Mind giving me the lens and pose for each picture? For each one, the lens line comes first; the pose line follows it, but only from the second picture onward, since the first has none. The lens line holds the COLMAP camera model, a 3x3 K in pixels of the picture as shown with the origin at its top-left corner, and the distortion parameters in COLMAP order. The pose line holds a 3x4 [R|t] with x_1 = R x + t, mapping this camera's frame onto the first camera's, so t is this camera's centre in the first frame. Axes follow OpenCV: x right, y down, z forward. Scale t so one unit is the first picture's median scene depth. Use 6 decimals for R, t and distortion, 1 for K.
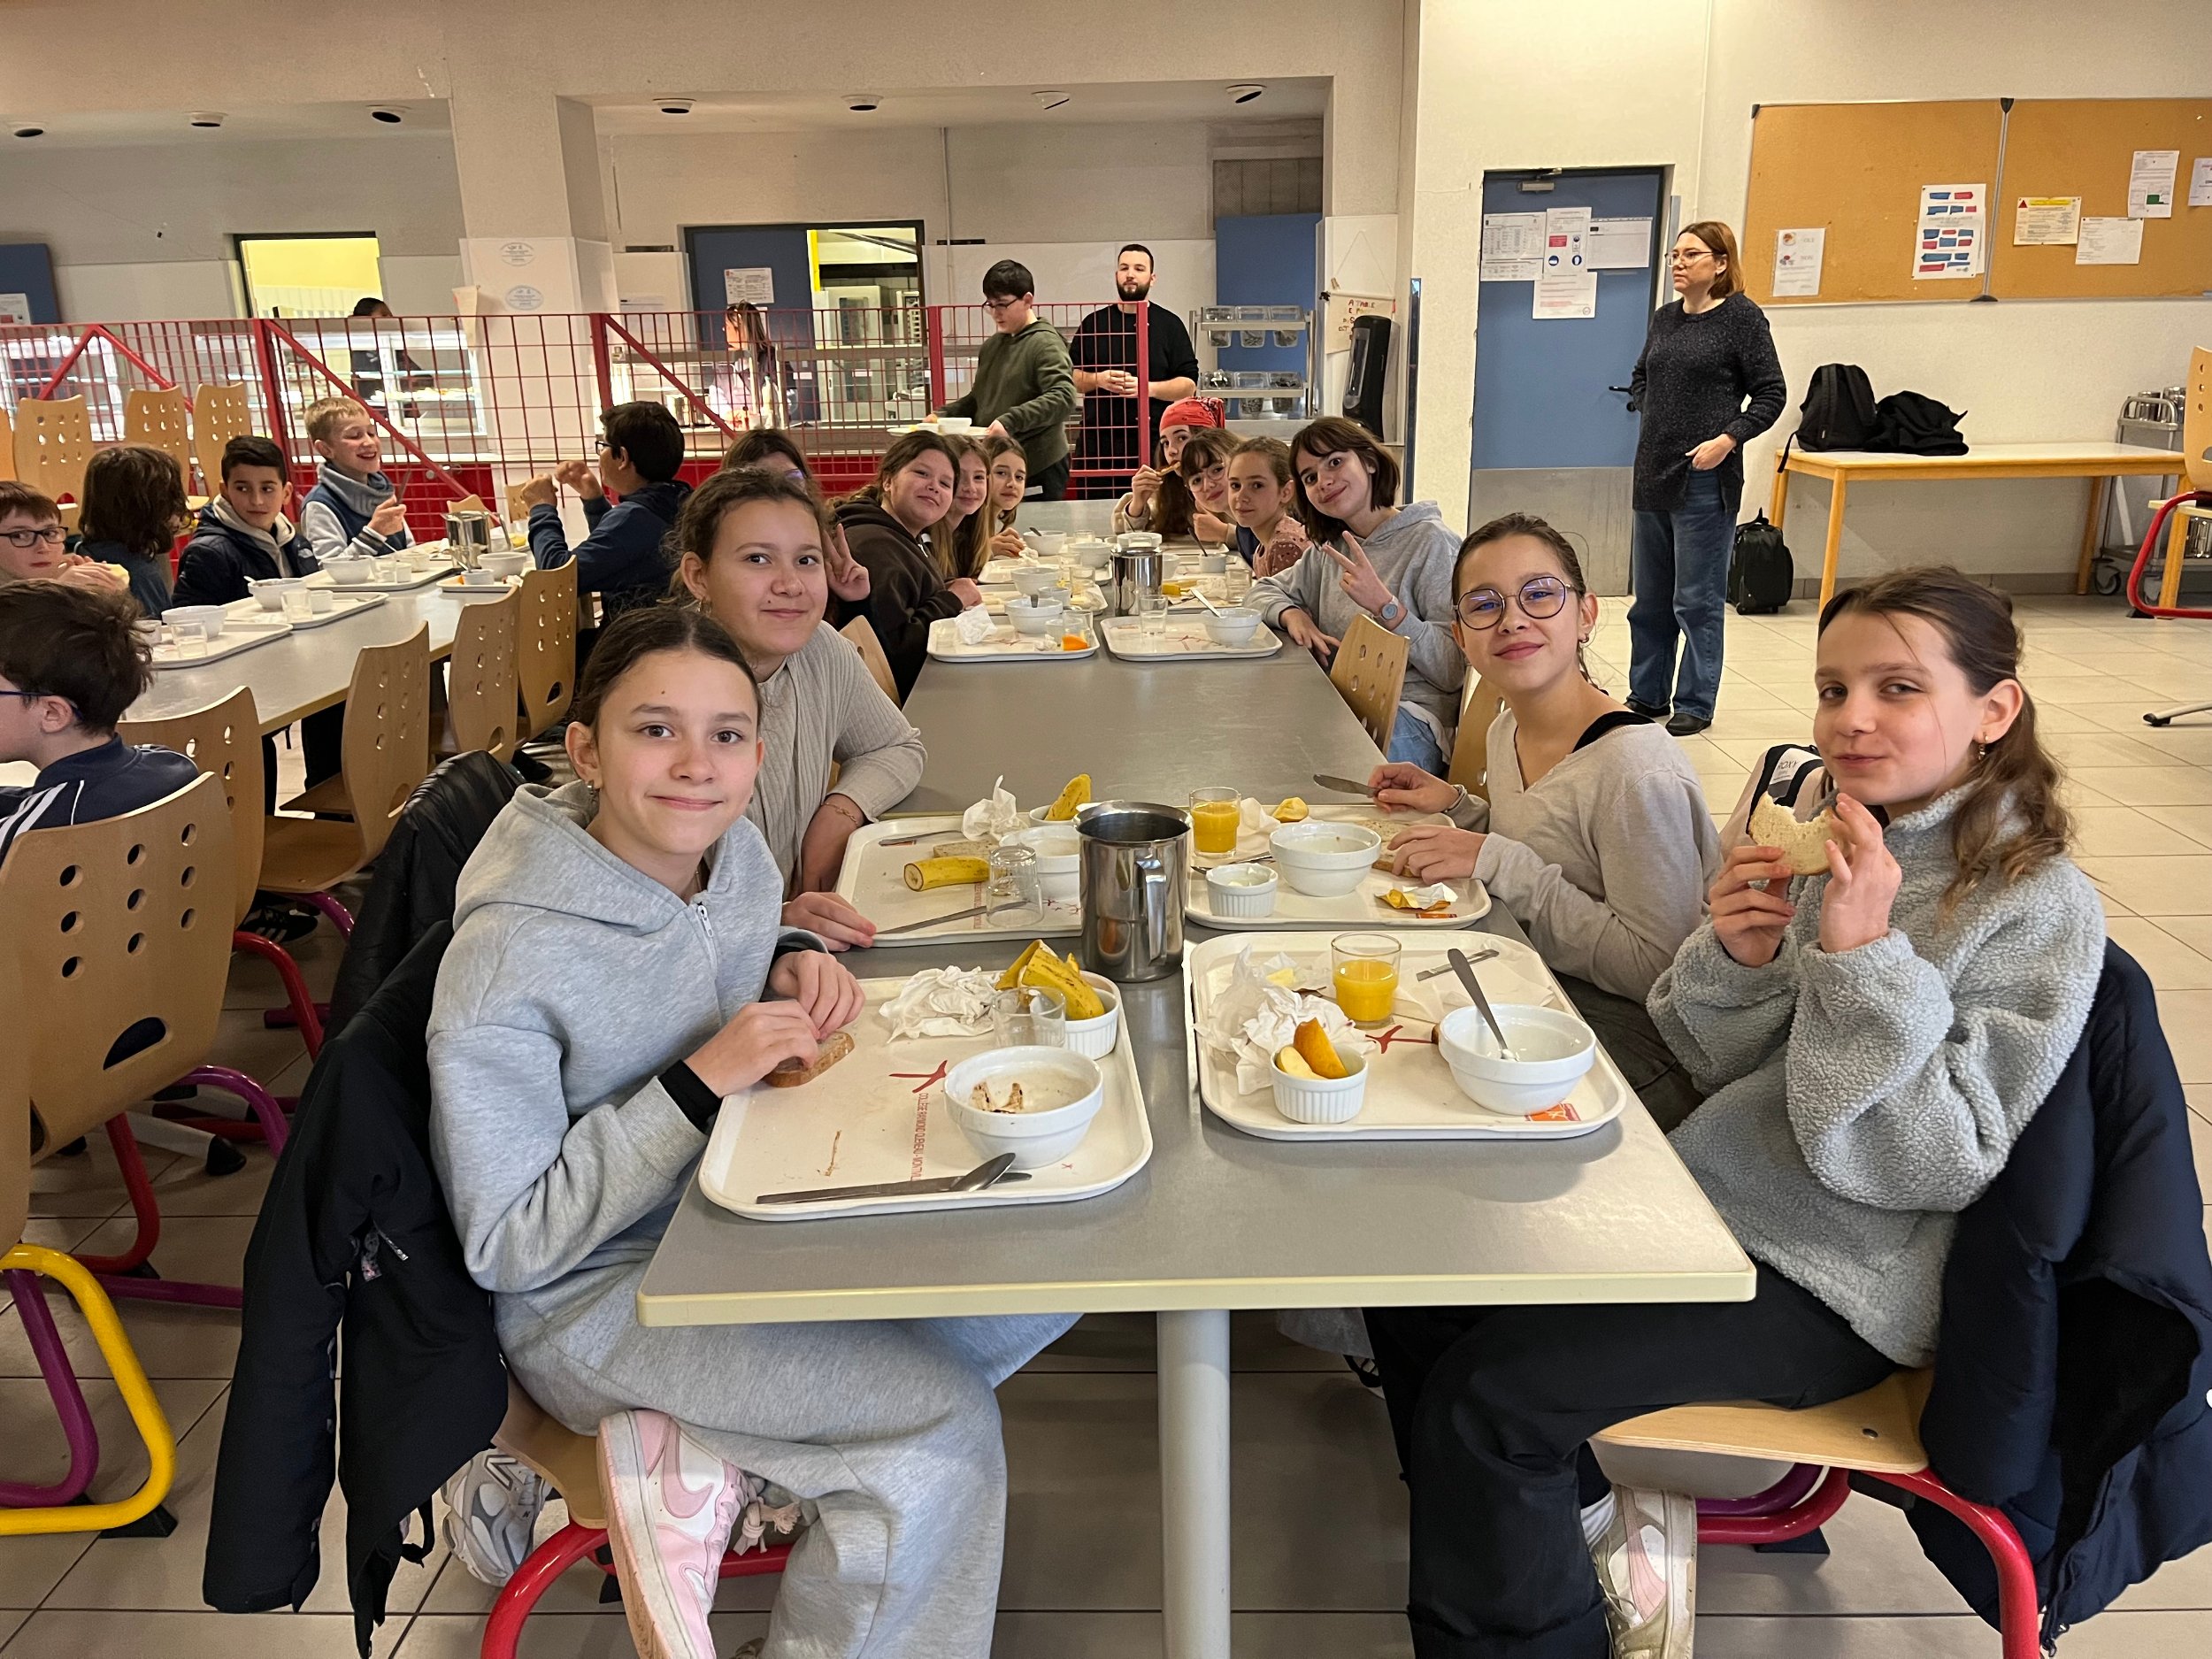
lens RADIAL K [[1708.6, 0, 1114.2], [0, 1708.6, 835.3], [0, 0, 1]] dist [0.078386, -0.118948]
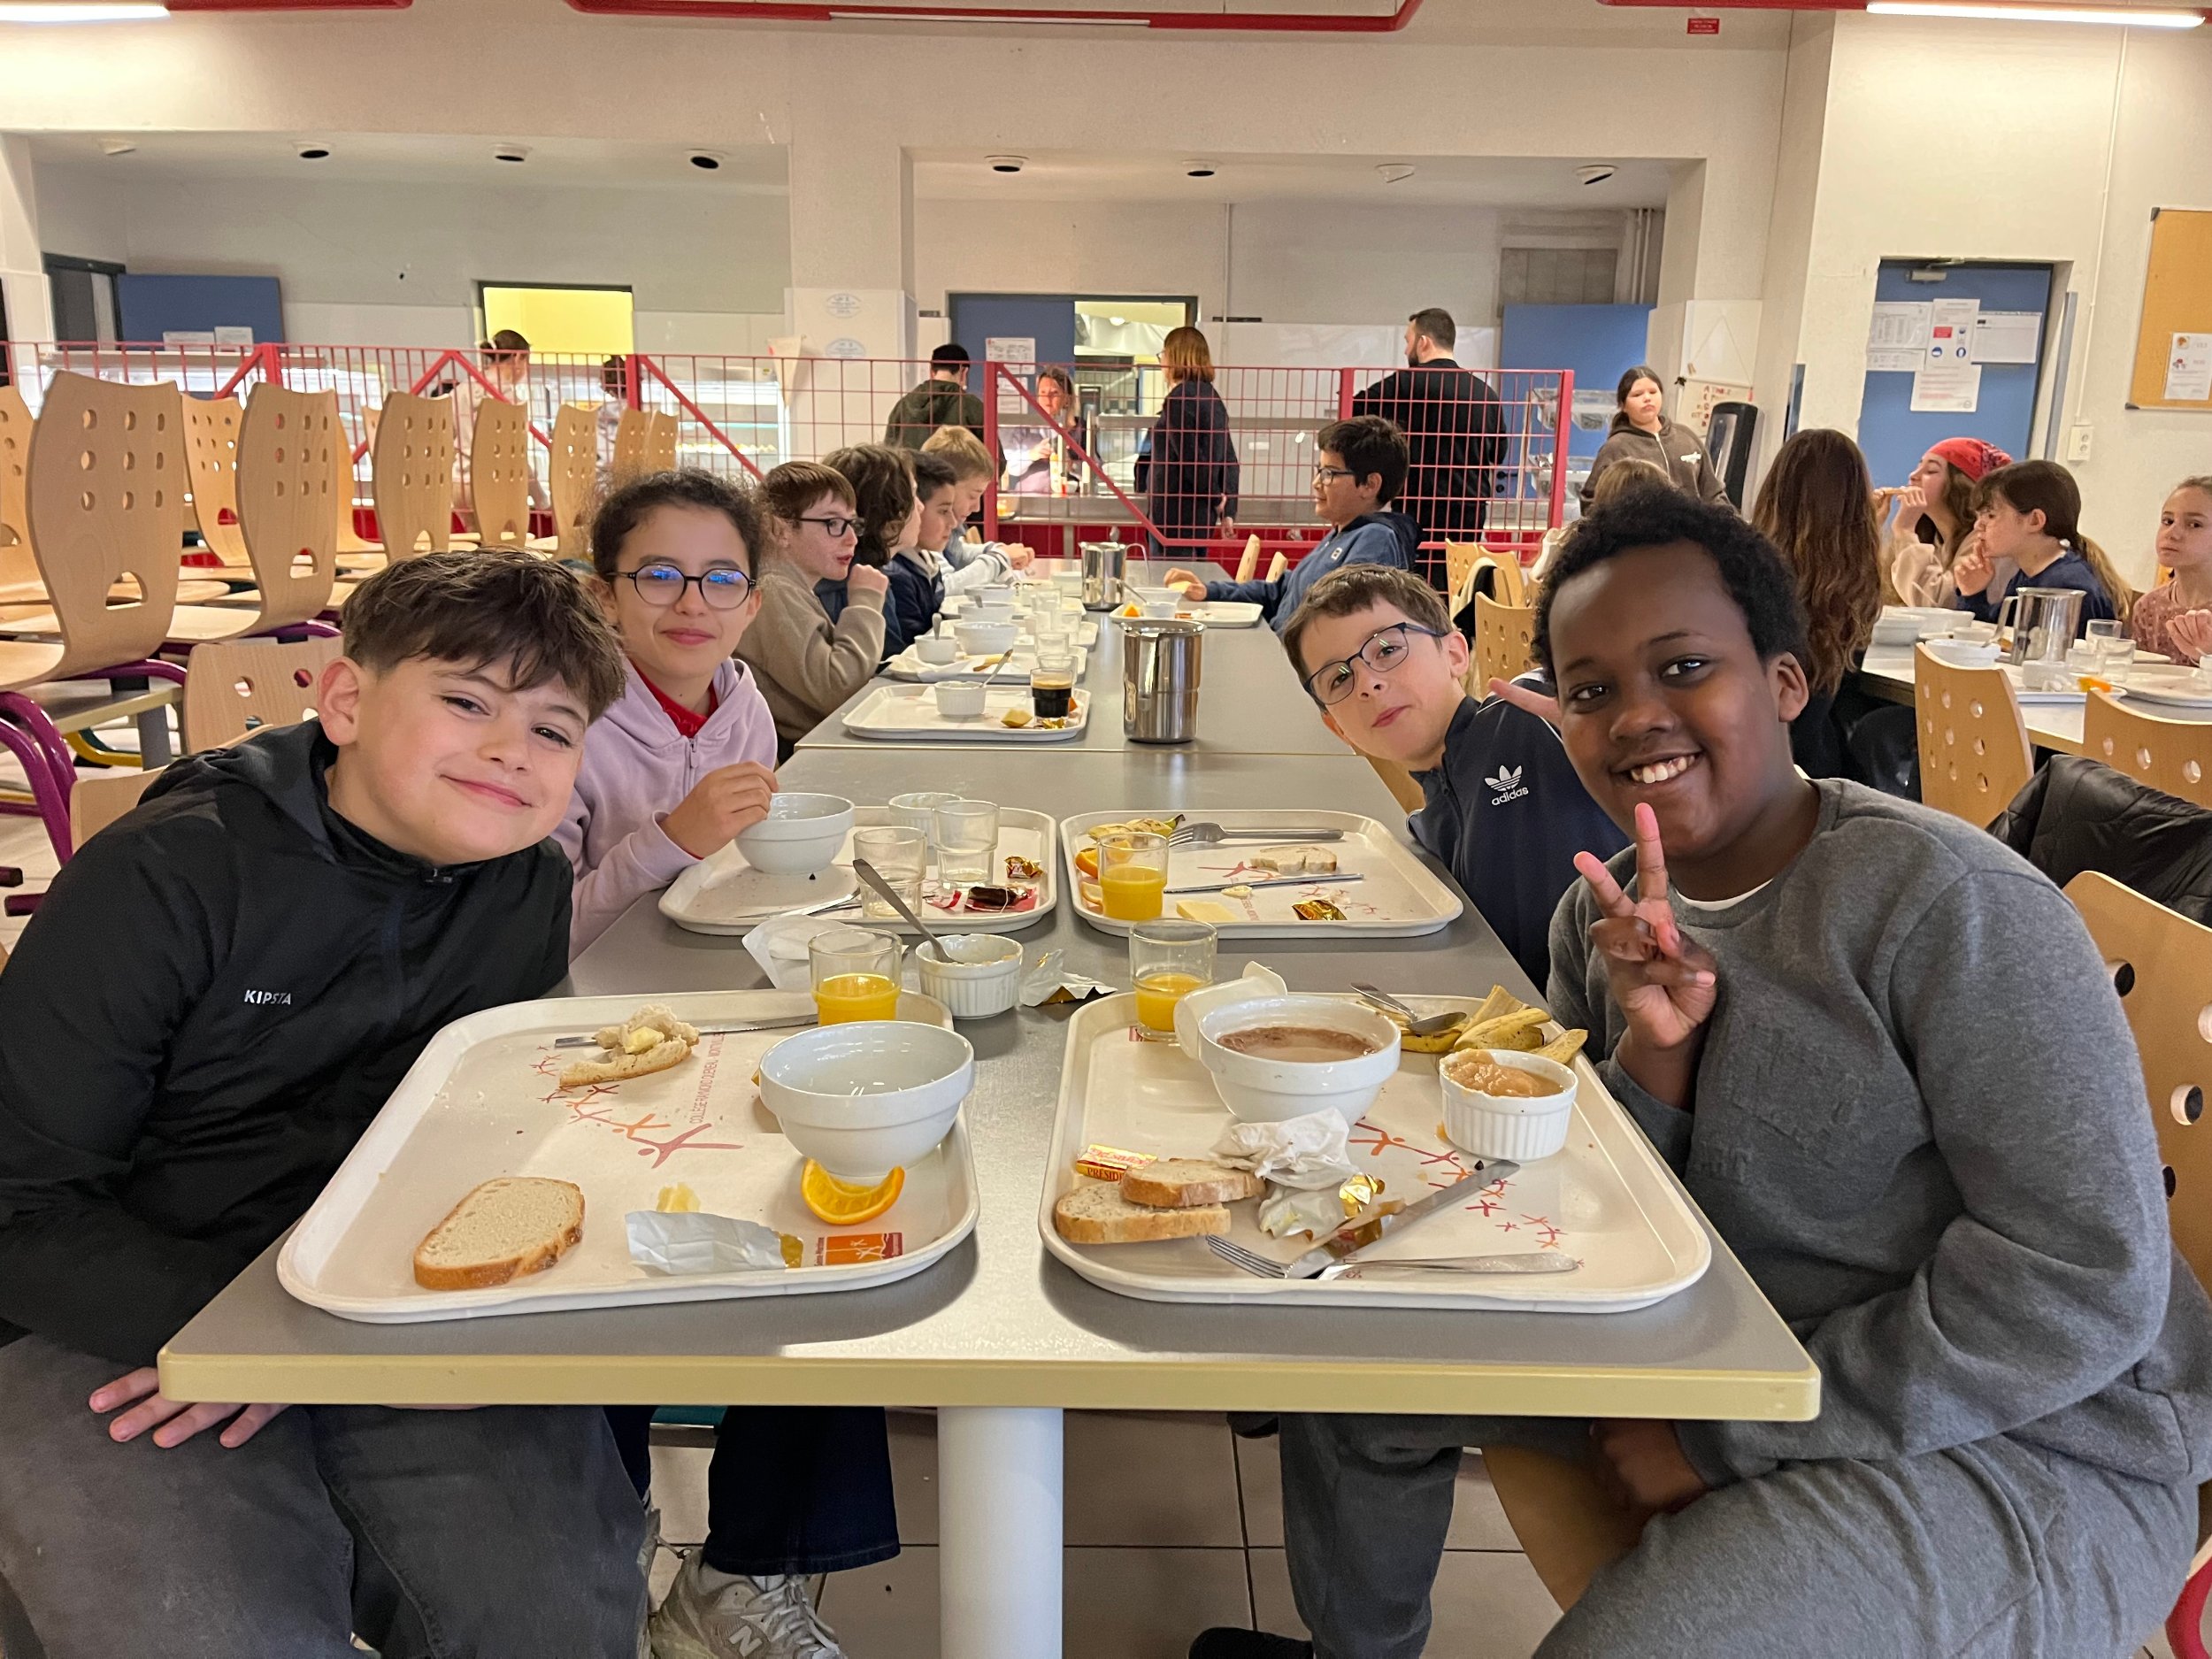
lens RADIAL K [[1708.6, 0, 1103.9], [0, 1708.6, 821.0], [0, 0, 1]] dist [0.078386, -0.118948]
pose [[0.999035, 0.036530, 0.024365, -0.215999], [-0.034697, 0.996813, -0.071828, 0.014034], [-0.026911, 0.070913, 0.997119, 0.061495]]
